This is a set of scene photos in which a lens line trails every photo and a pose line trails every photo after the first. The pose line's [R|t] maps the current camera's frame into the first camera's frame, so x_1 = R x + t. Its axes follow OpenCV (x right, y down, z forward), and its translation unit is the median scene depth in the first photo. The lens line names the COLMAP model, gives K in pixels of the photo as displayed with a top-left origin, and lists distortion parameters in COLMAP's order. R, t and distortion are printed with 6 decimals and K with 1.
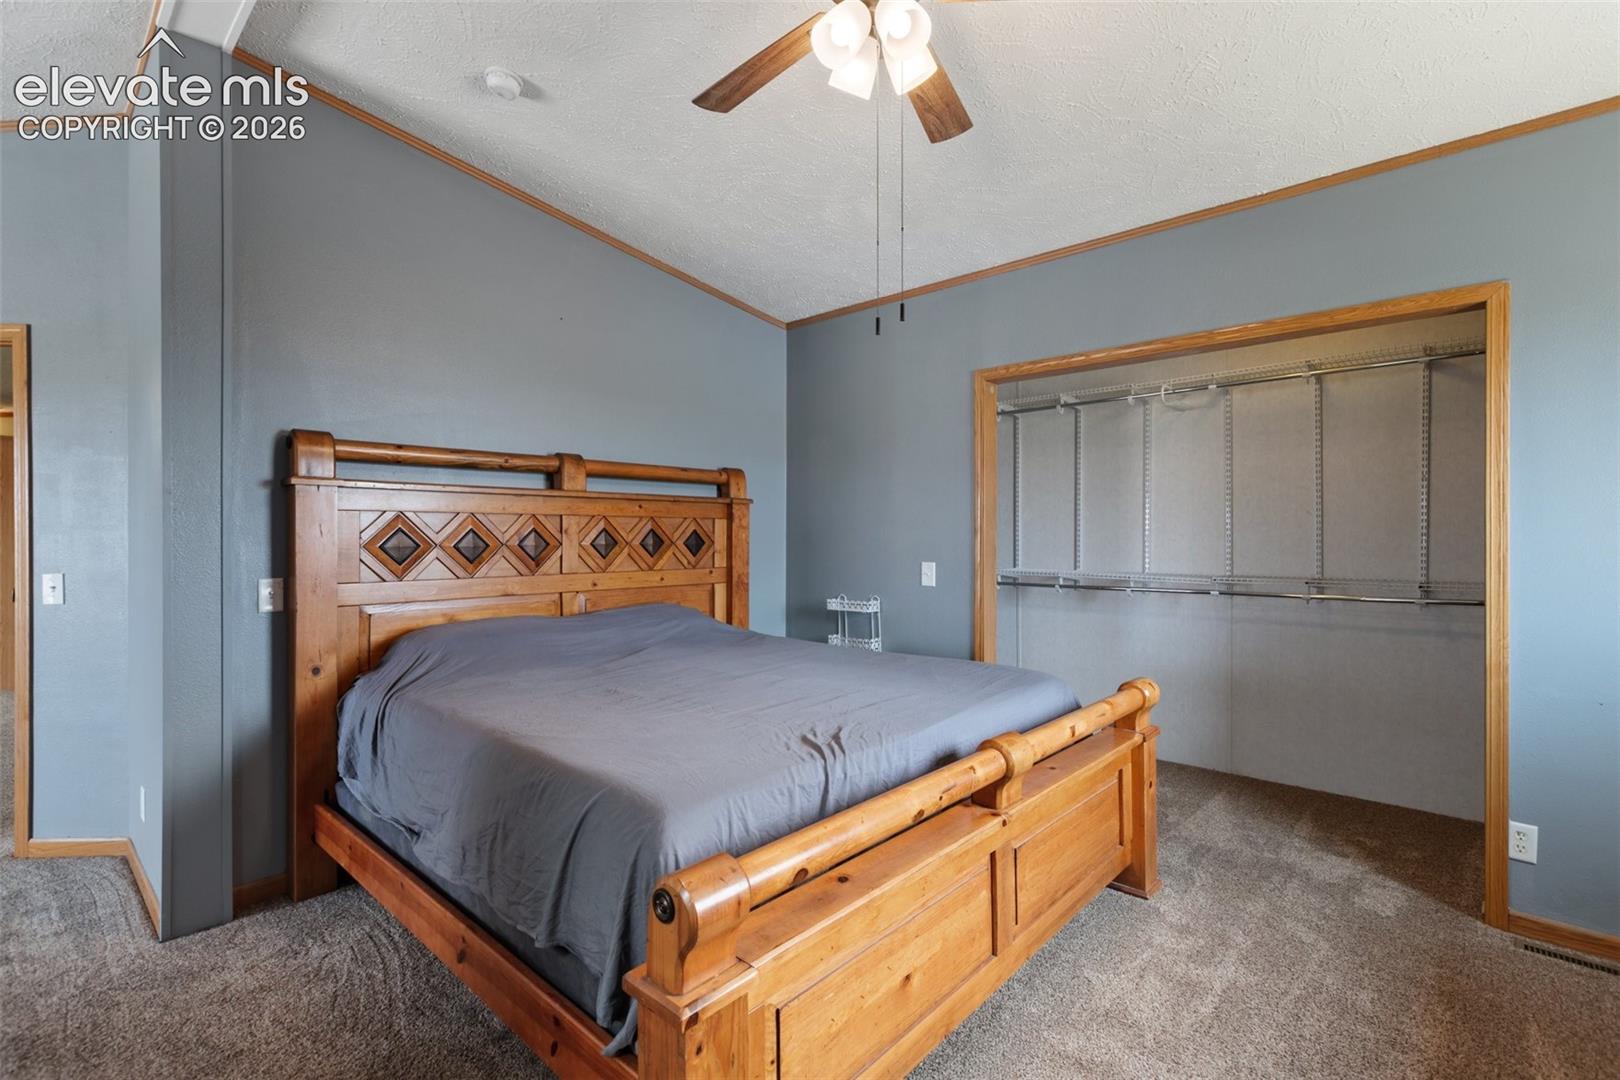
lens RADIAL K [[734.3, 0, 812.5], [0, 734.3, 537.1], [0, 0, 1]] dist [0.002045, 0.000123]
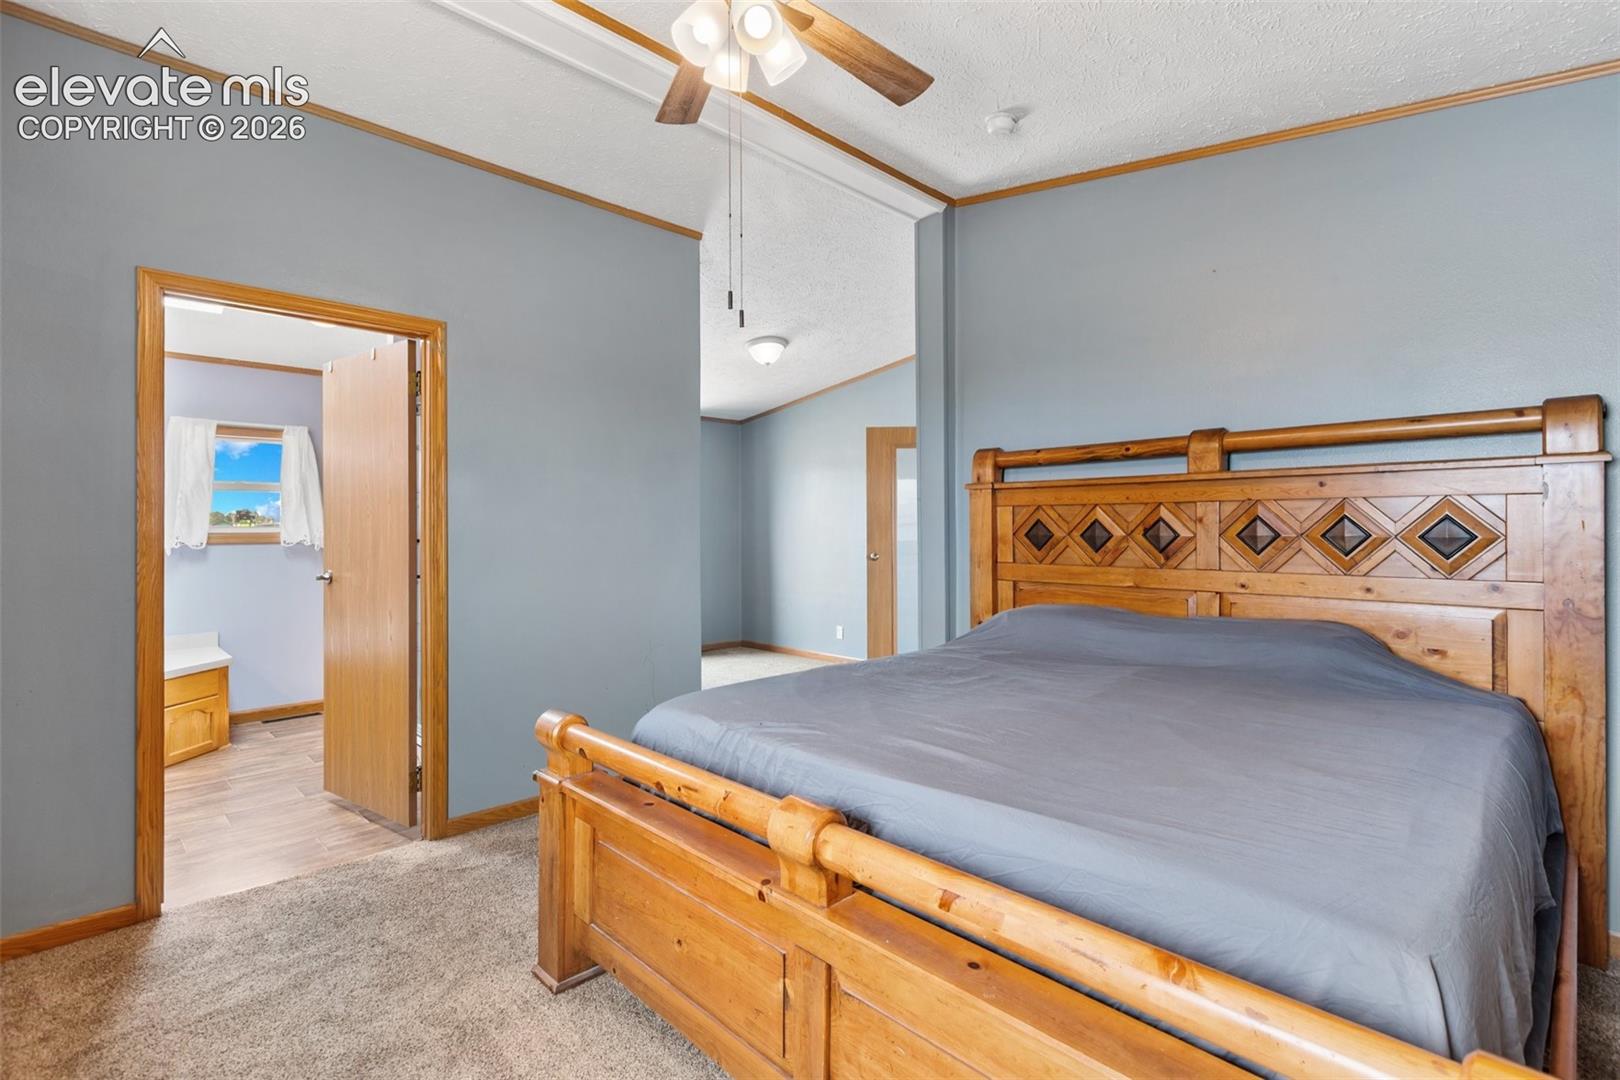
lens RADIAL K [[734.3, 0, 807.7], [0, 734.3, 531.4], [0, 0, 1]] dist [0.002045, 0.000123]
pose [[-0.084125, 0.010766, -0.996397, 0.558302], [0.000261, 0.999942, 0.010782, -0.004213], [0.996455, 0.000647, -0.084123, 0.606220]]
